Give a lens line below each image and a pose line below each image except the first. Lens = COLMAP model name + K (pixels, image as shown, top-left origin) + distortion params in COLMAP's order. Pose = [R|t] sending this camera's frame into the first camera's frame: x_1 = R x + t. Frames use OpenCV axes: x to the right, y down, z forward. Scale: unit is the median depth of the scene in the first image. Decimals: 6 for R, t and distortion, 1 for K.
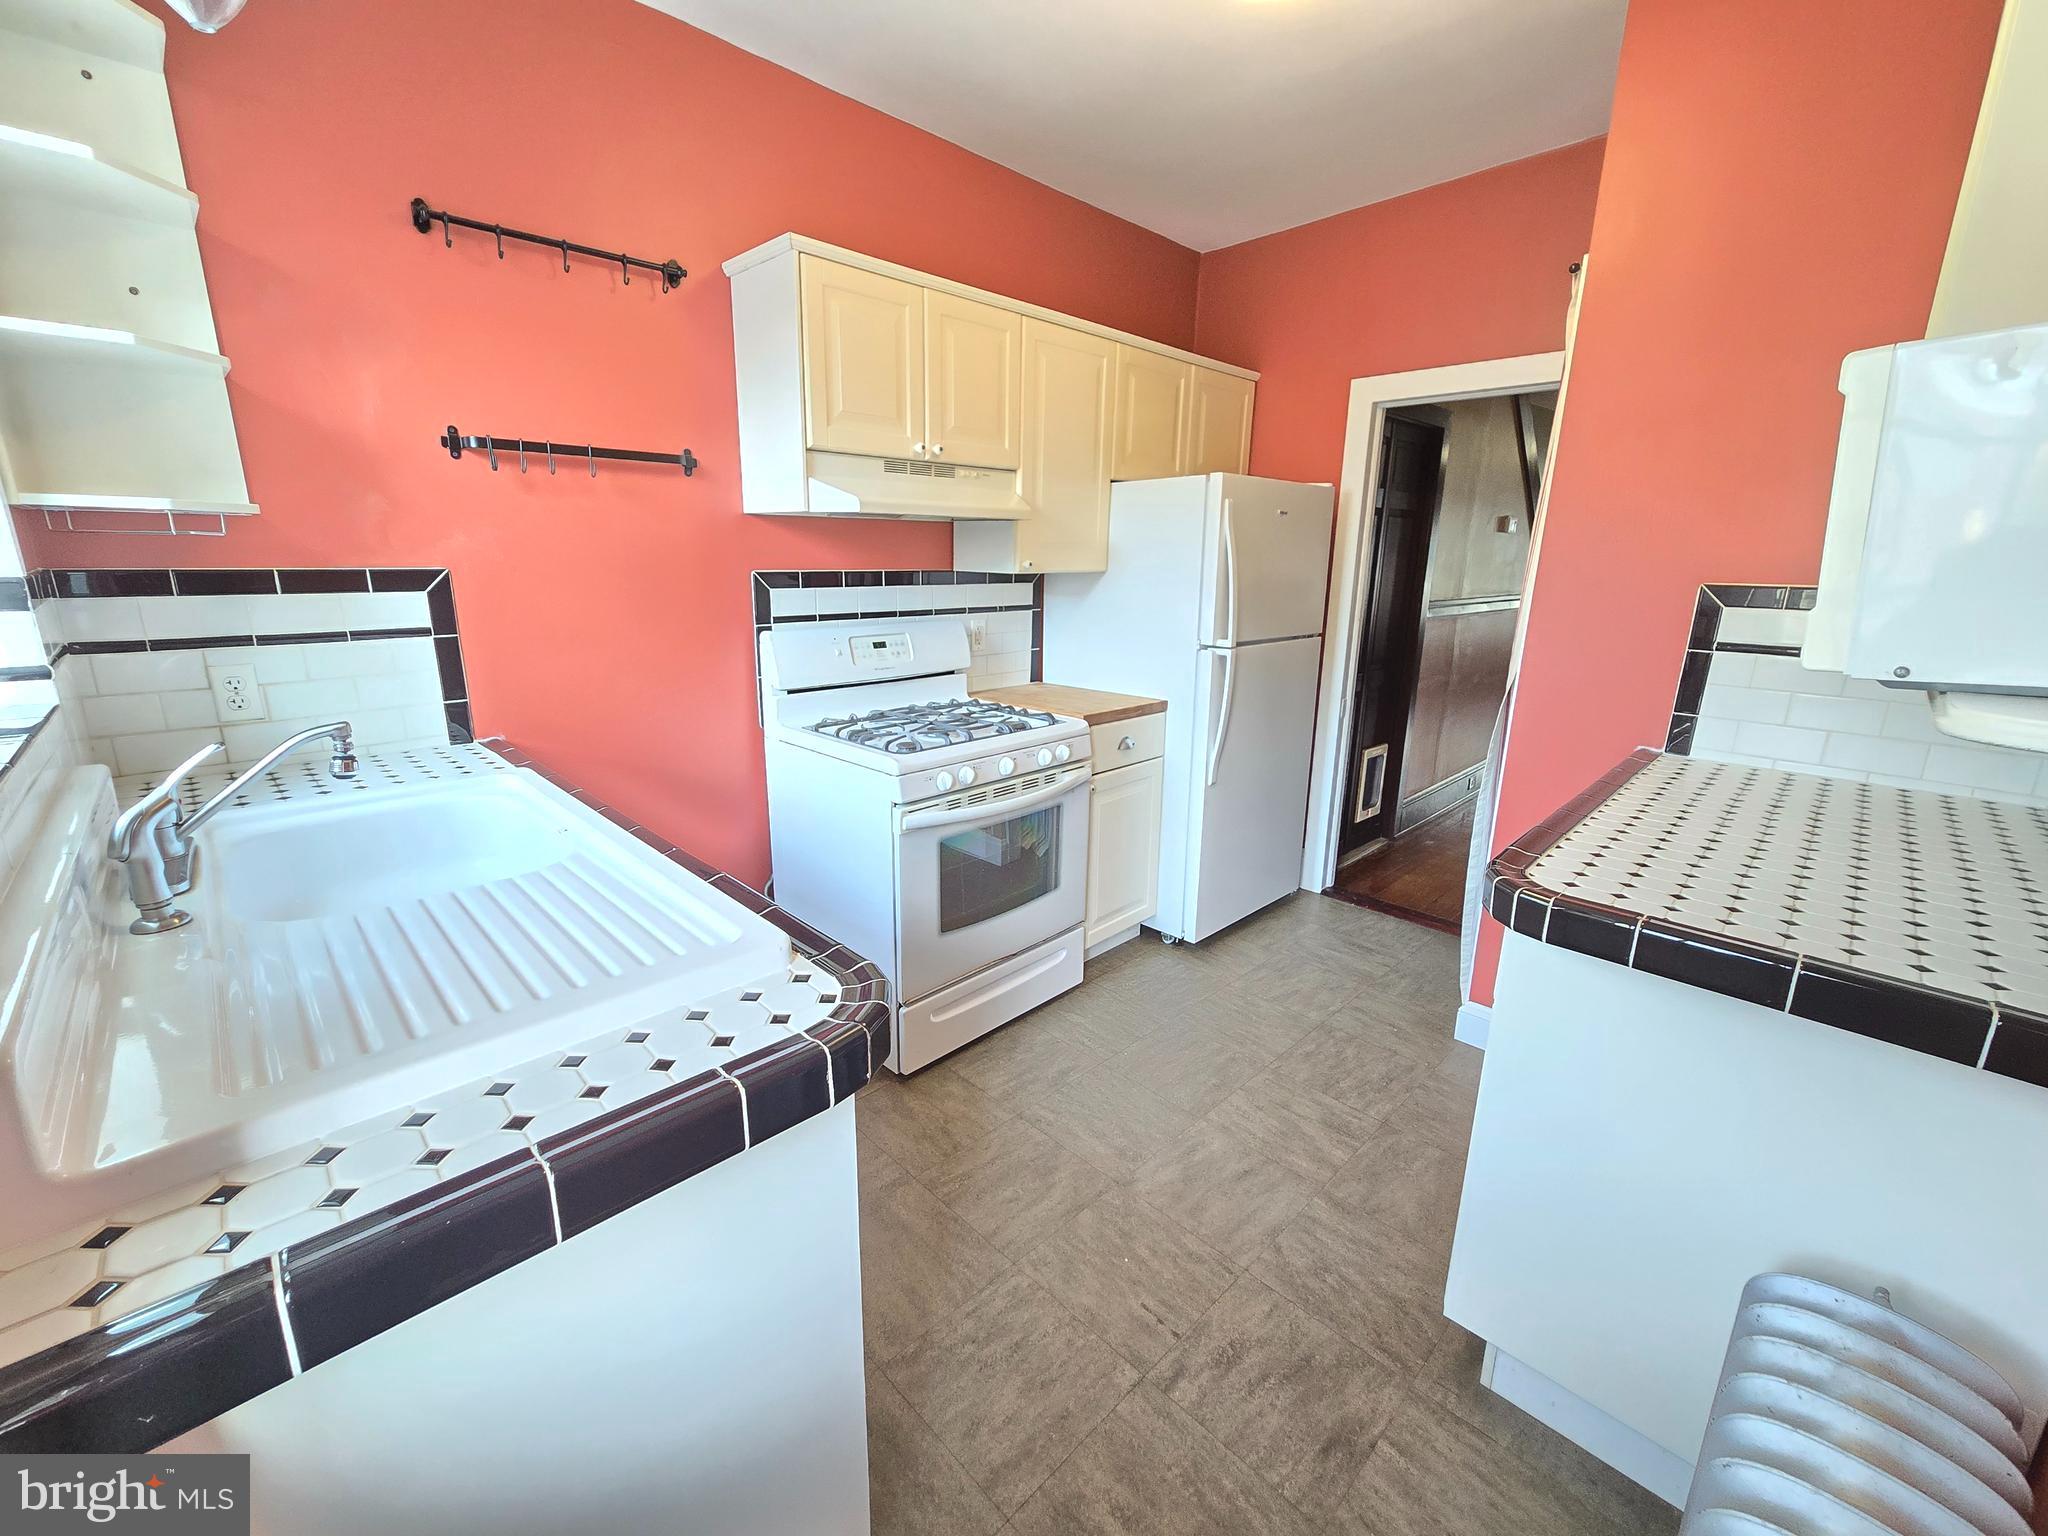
lens RADIAL K [[844.9, 0, 1015.6], [0, 844.9, 764.3], [0, 0, 1]] dist [0.000420, -0.000561]
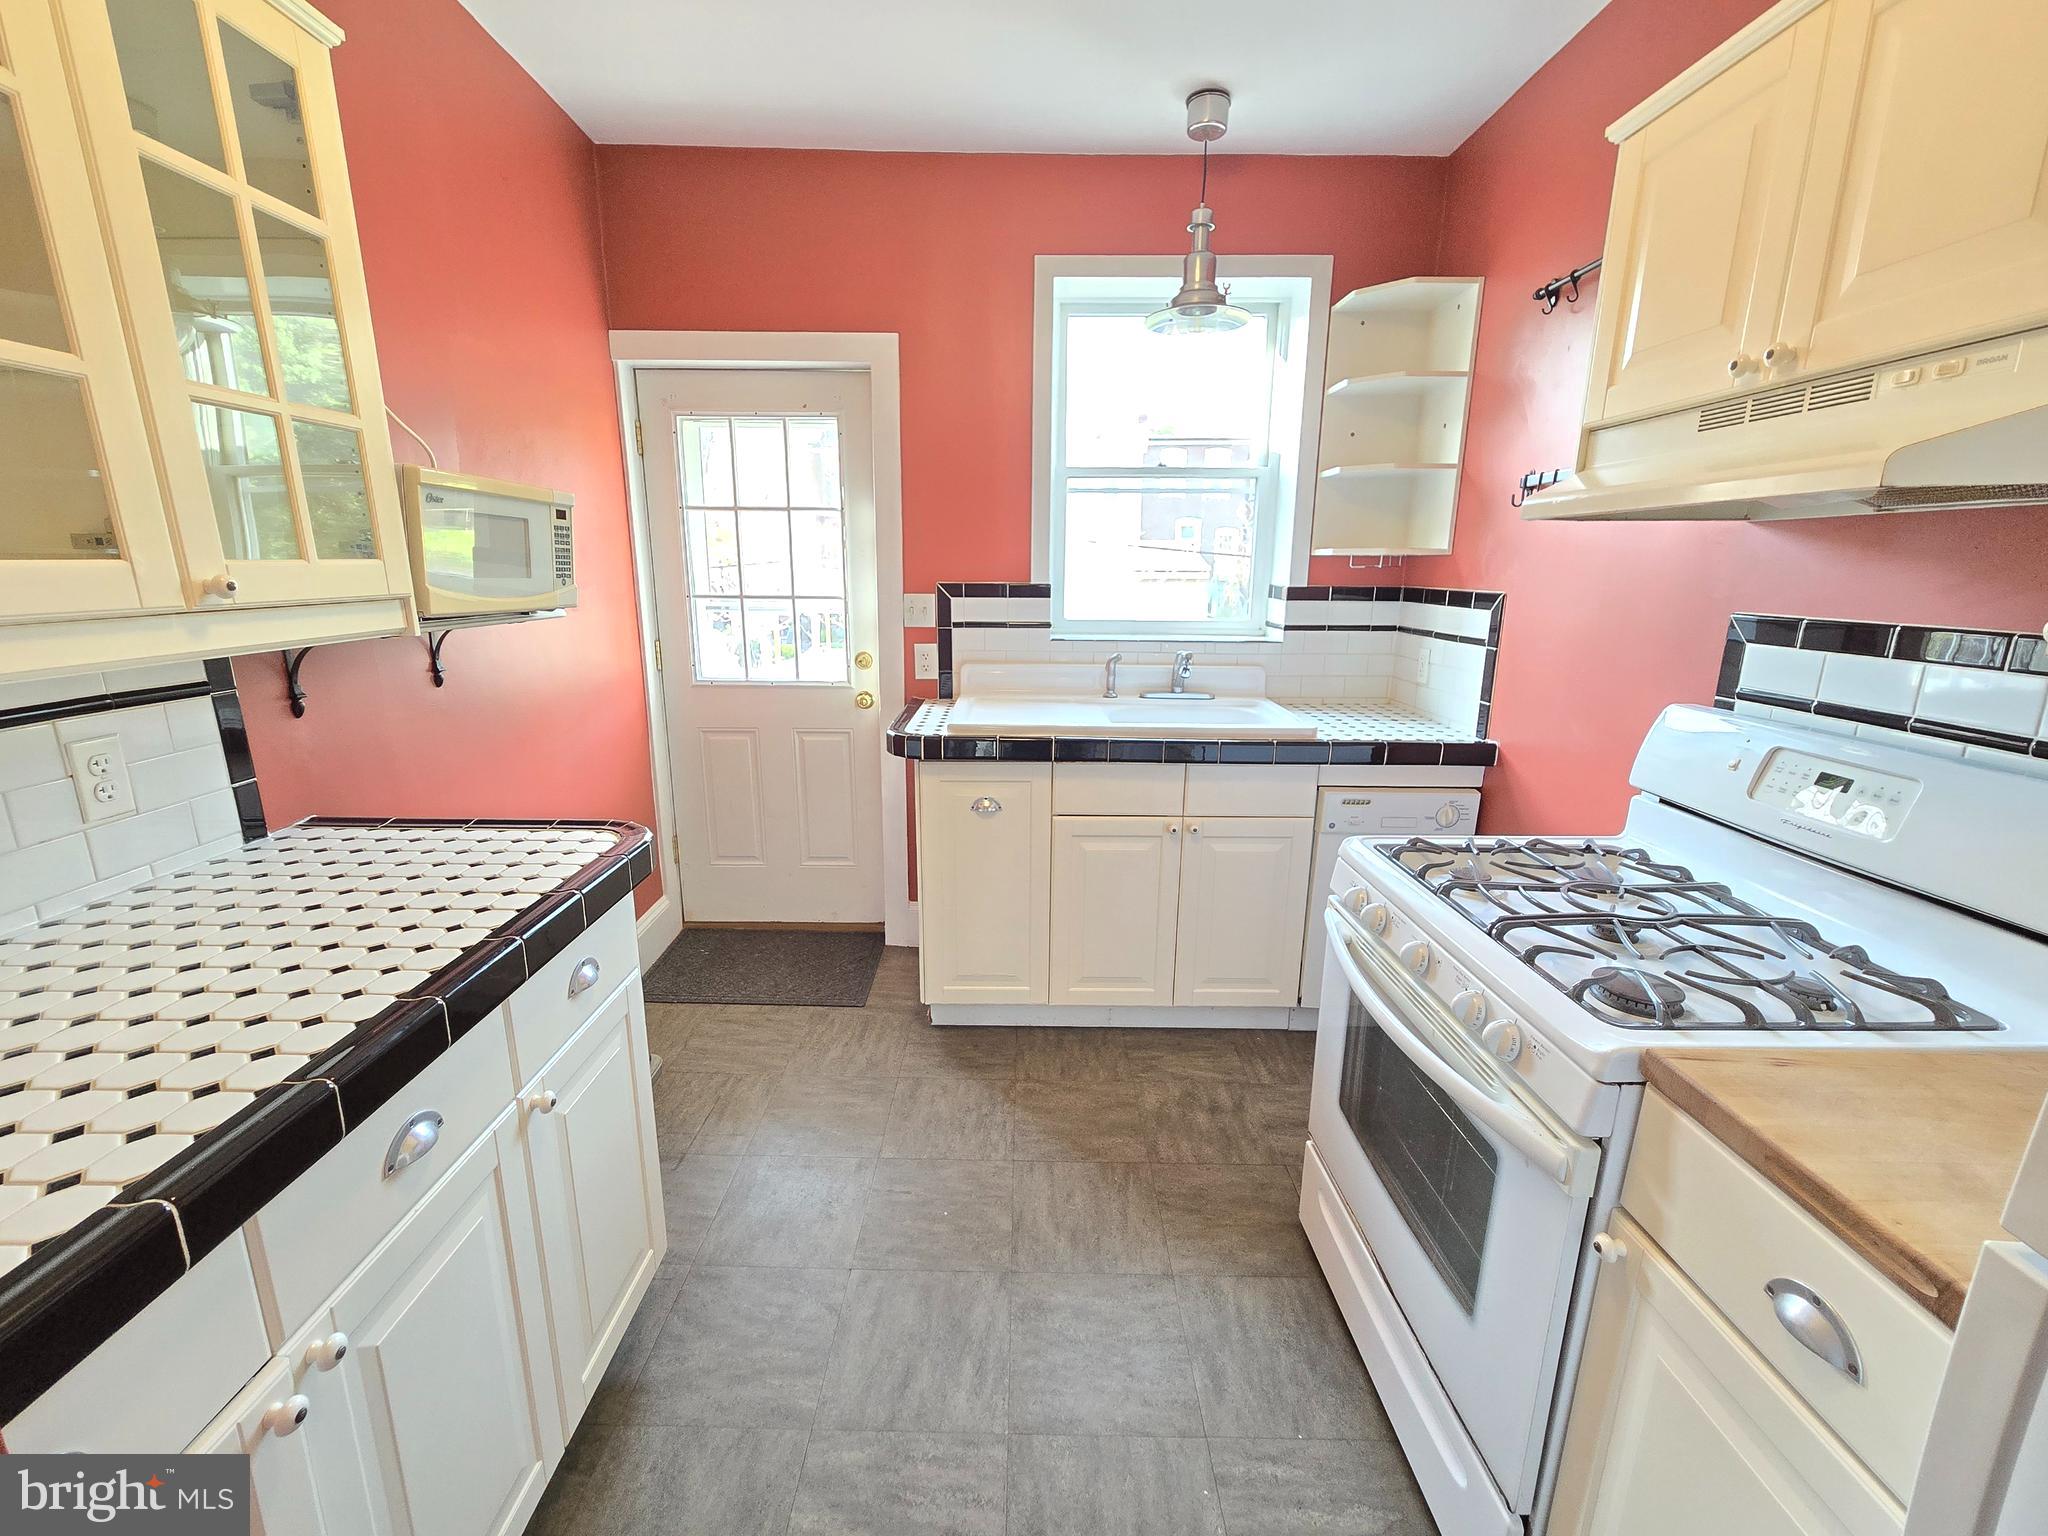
lens RADIAL K [[844.9, 0, 1018.1], [0, 844.9, 763.3], [0, 0, 1]] dist [0.000420, -0.000561]
pose [[-0.703838, 0.148569, -0.694650, 0.635923], [-0.185645, 0.905430, 0.381750, -0.326022], [0.685673, 0.397648, -0.609695, 1.290001]]
